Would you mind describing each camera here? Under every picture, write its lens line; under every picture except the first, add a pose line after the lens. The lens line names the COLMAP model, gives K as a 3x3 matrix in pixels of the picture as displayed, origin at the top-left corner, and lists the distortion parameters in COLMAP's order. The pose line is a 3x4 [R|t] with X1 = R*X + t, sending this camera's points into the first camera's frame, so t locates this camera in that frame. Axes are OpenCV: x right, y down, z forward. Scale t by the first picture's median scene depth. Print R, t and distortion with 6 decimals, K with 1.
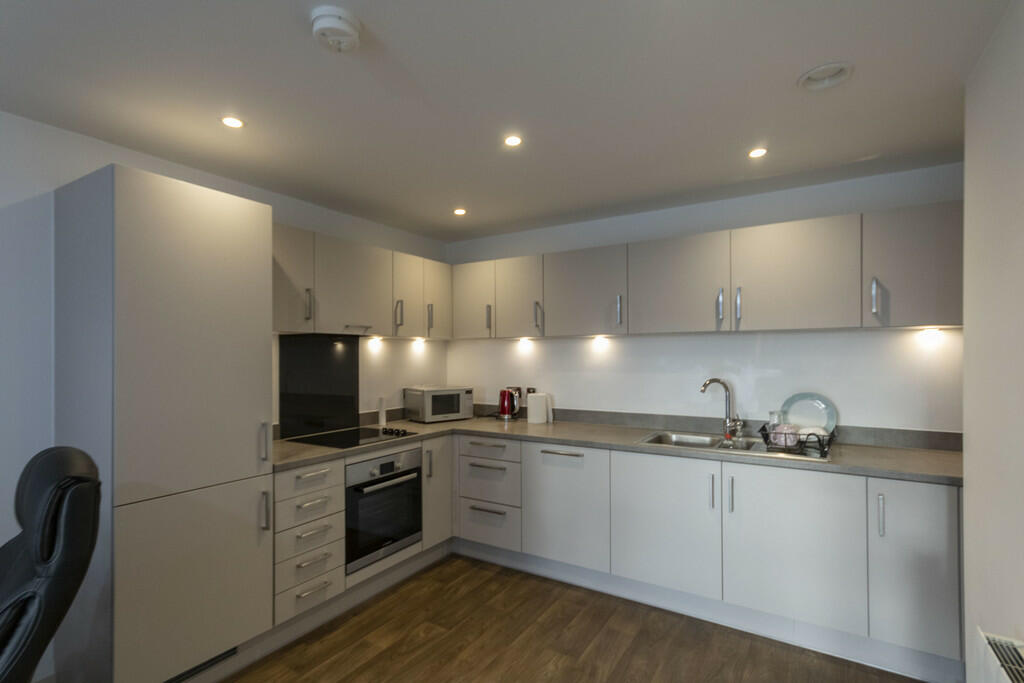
lens RADIAL K [[452.9, 0, 517.9], [0, 452.9, 348.9], [0, 0, 1]] dist [-0.016732, 0.000021]
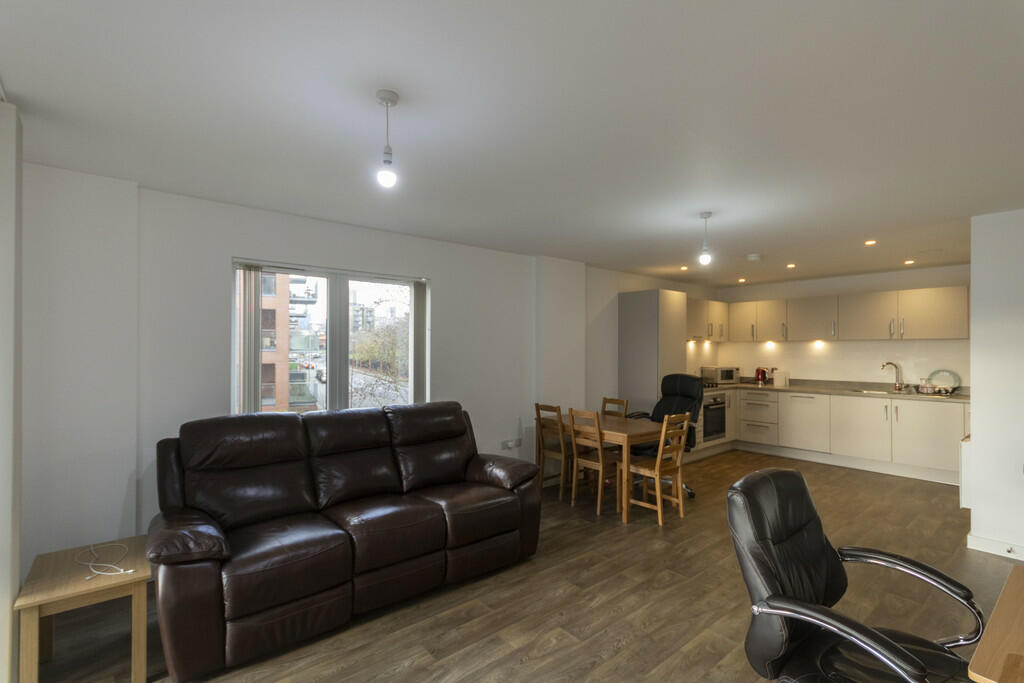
lens RADIAL K [[474.6, 0, 506.6], [0, 474.6, 341.6], [0, 0, 1]] dist [0.001679, 0.000288]
pose [[0.952915, 0.001344, -0.303236, -0.442779], [-0.003162, 0.999980, -0.005502, -0.008327], [0.303222, 0.006201, 0.952900, -1.242981]]
